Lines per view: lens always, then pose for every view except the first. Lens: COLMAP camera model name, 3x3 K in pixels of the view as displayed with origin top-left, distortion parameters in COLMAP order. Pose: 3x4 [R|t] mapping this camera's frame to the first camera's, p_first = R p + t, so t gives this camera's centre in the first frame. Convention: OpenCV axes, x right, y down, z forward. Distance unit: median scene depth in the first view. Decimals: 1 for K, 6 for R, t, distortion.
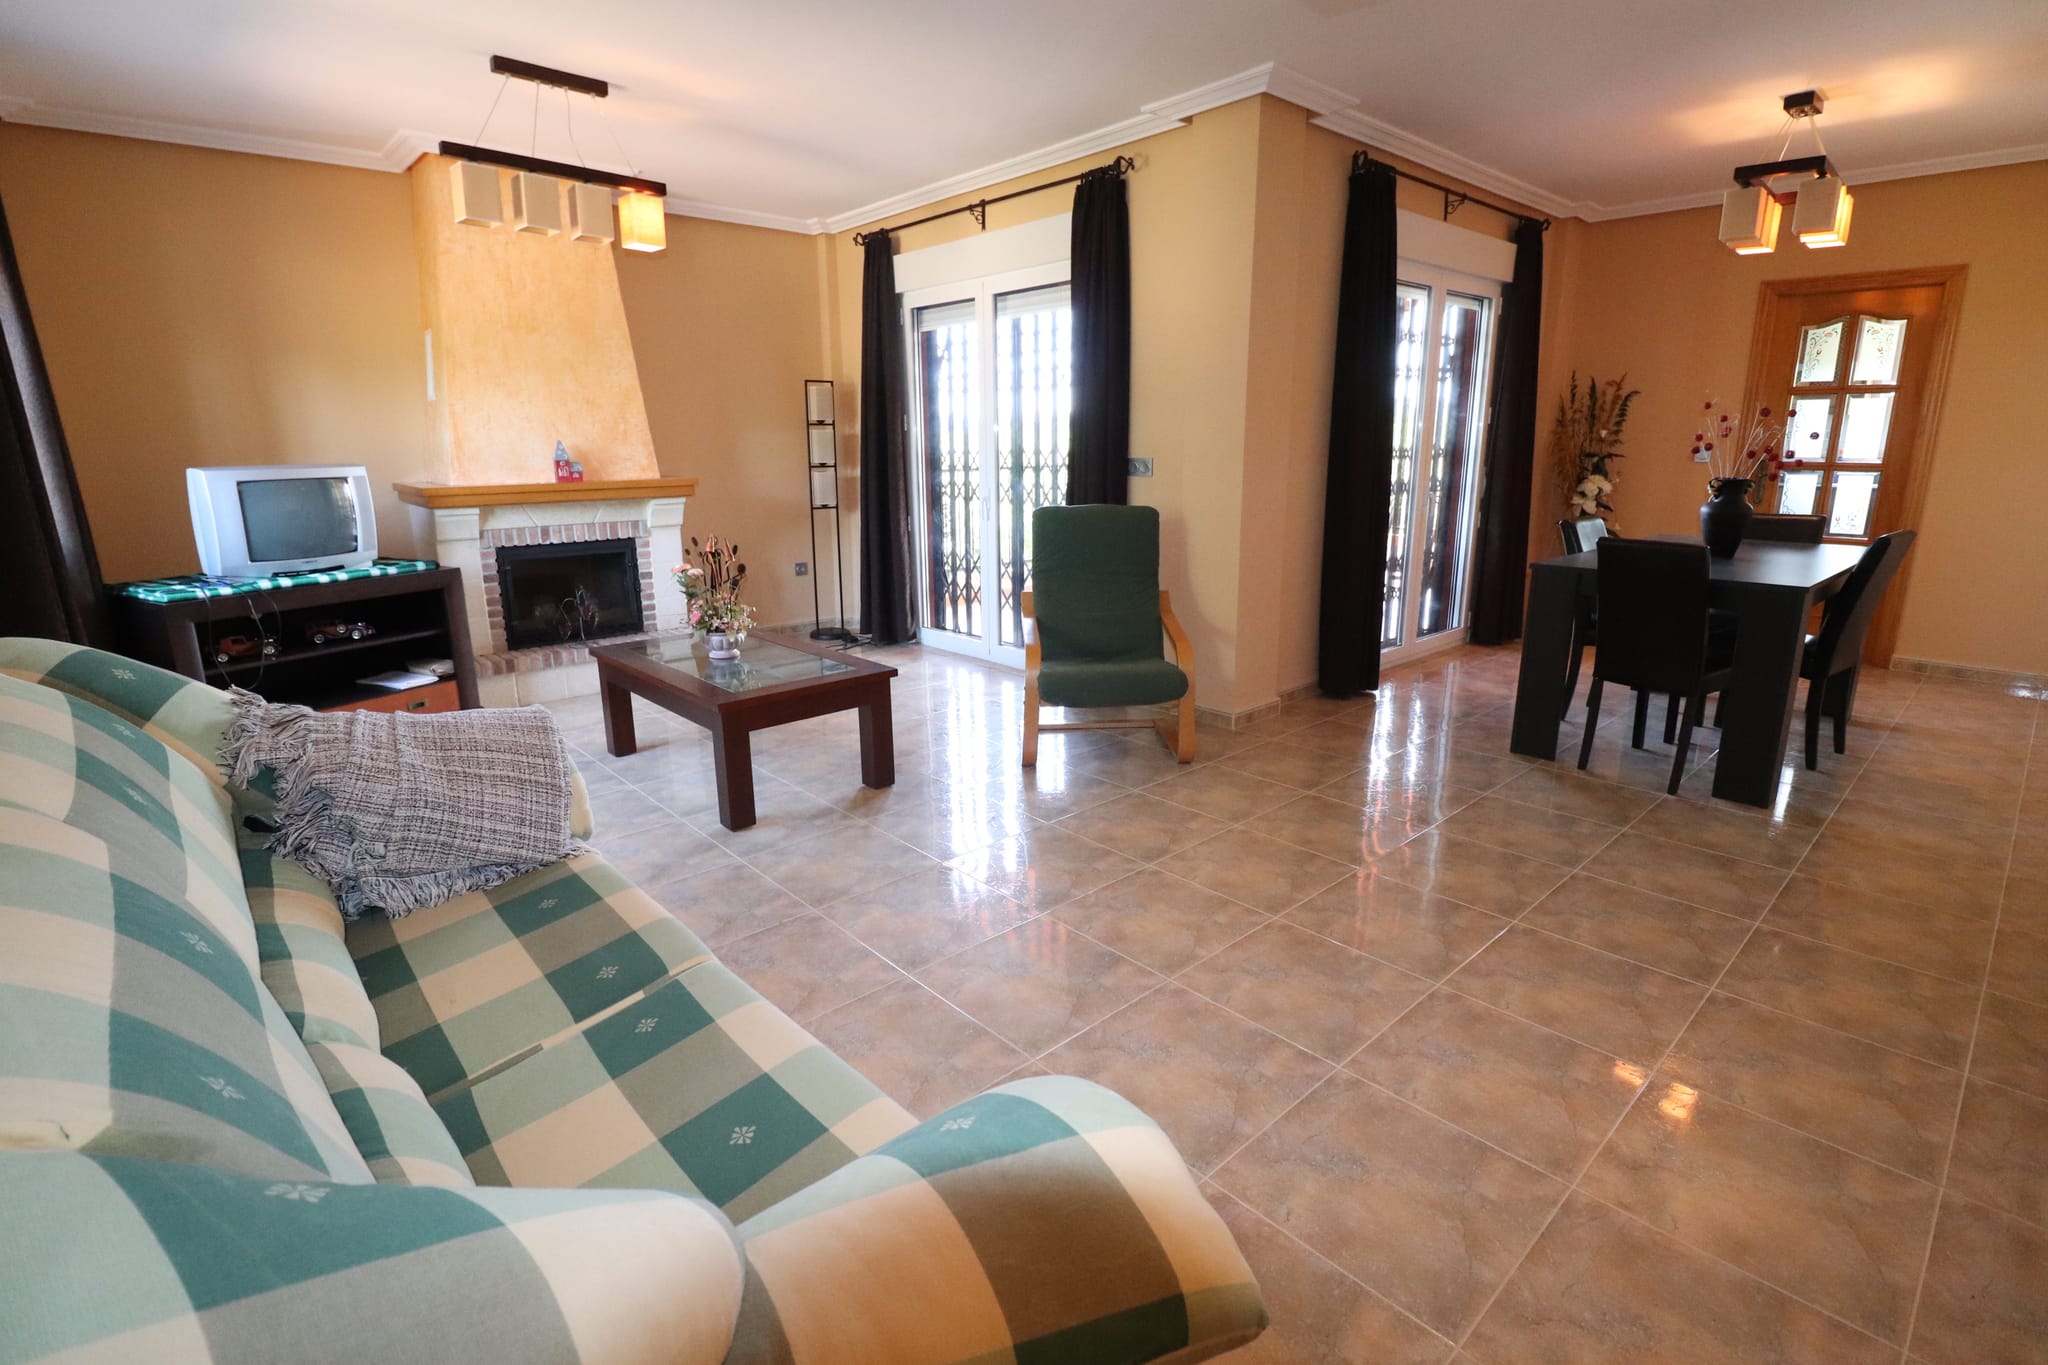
lens RADIAL K [[962.9, 0, 1022.5], [0, 962.9, 663.1], [0, 0, 1]] dist [0.004250, -0.014874]
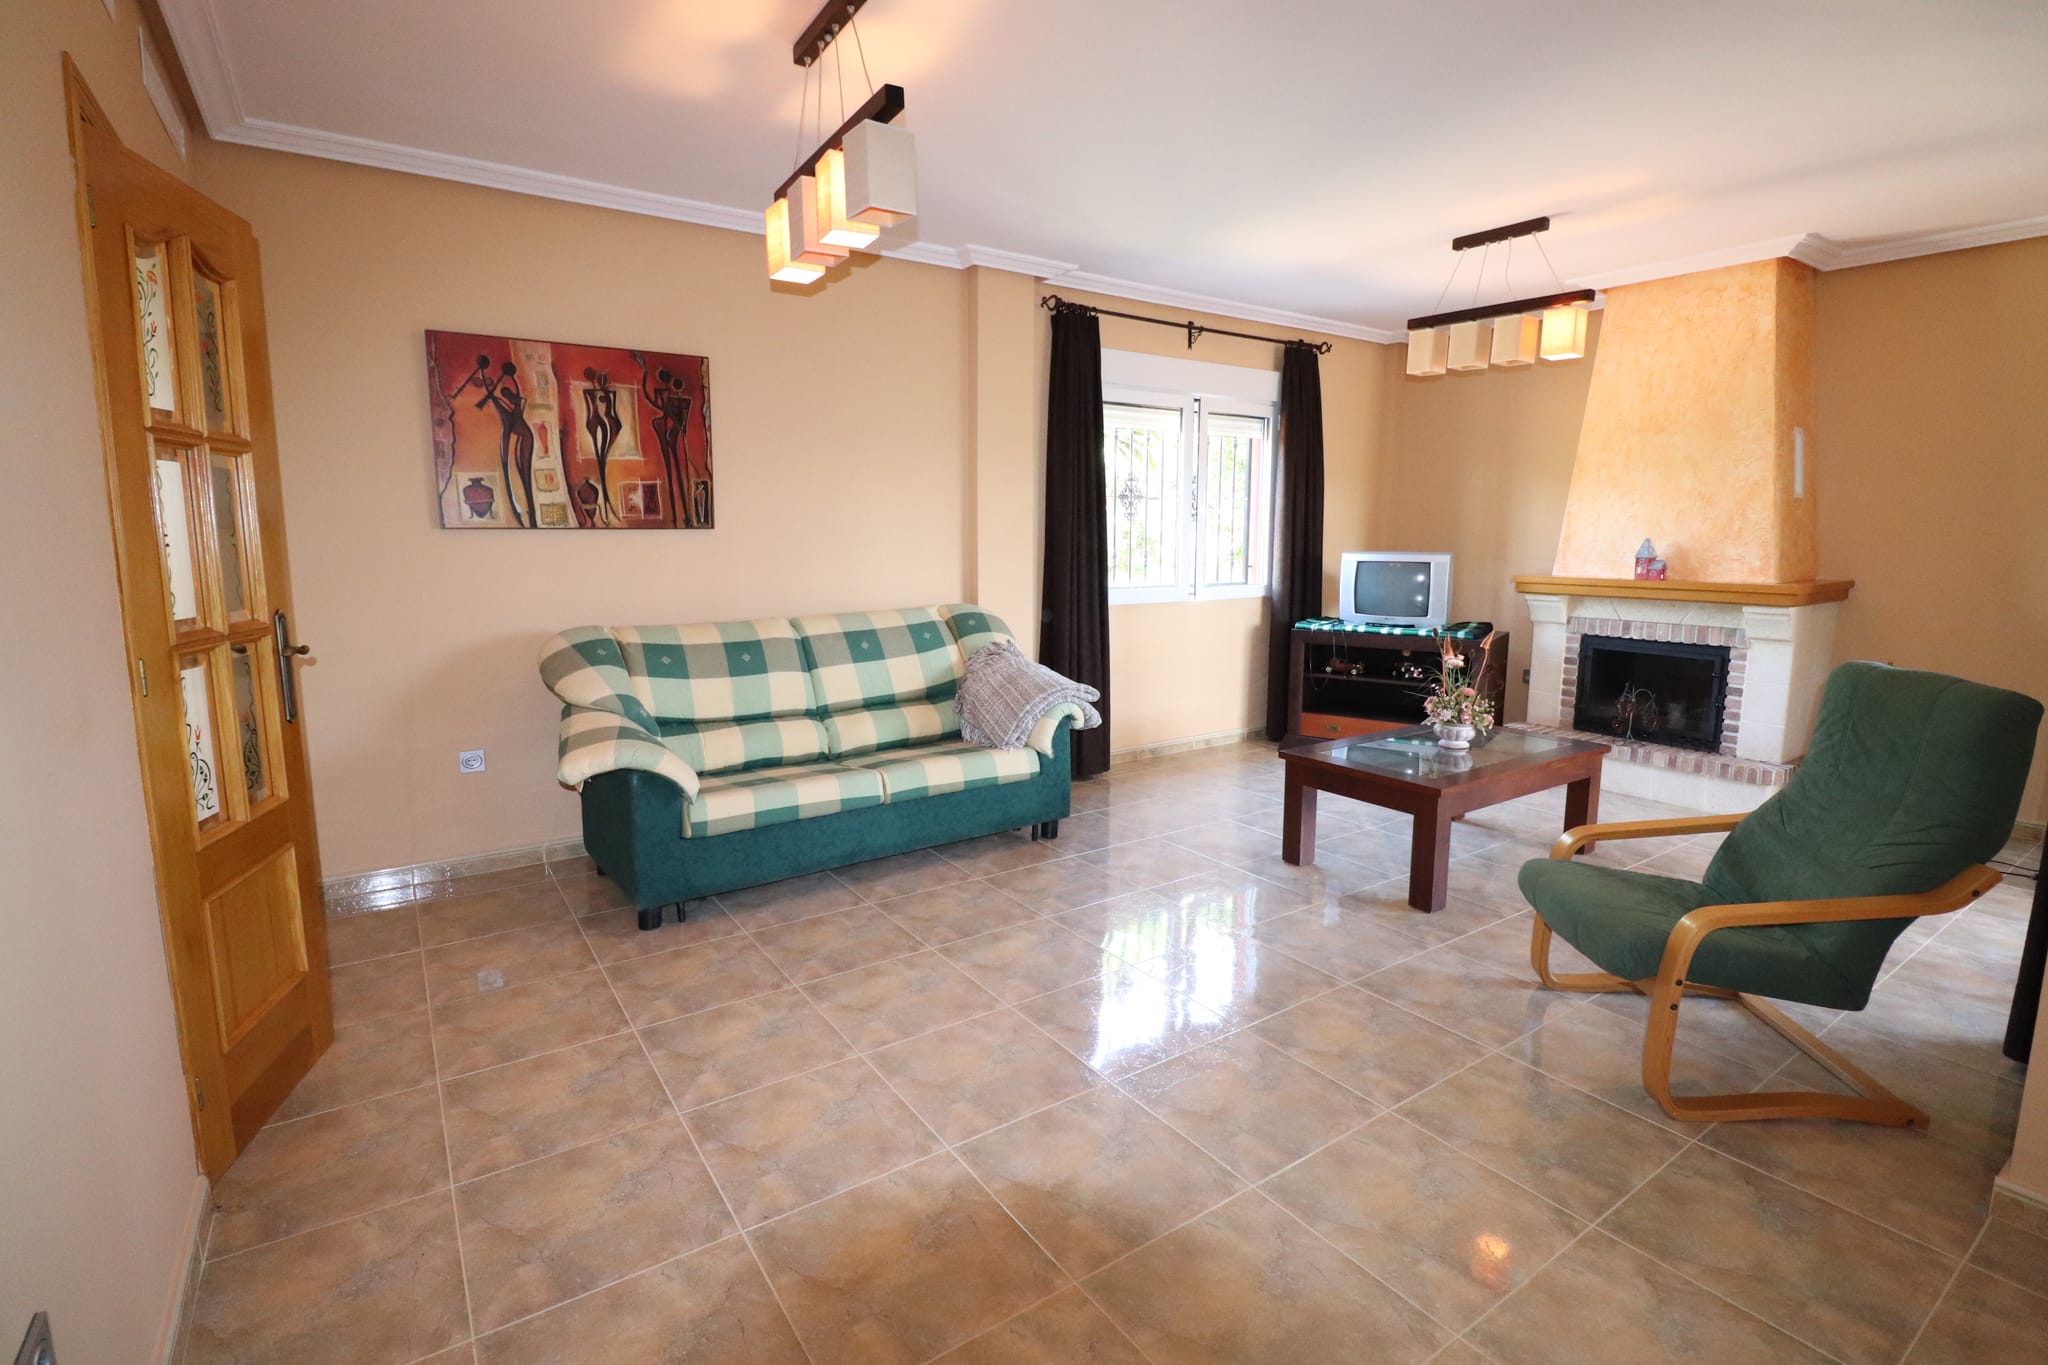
lens RADIAL K [[962.9, 0, 1022.5], [0, 962.9, 663.1], [0, 0, 1]] dist [0.004250, -0.014874]
pose [[-0.147351, 0.141932, -0.978848, 0.611398], [-0.223966, 0.959157, 0.172792, -0.135019], [0.963393, 0.244690, -0.109544, 0.520184]]
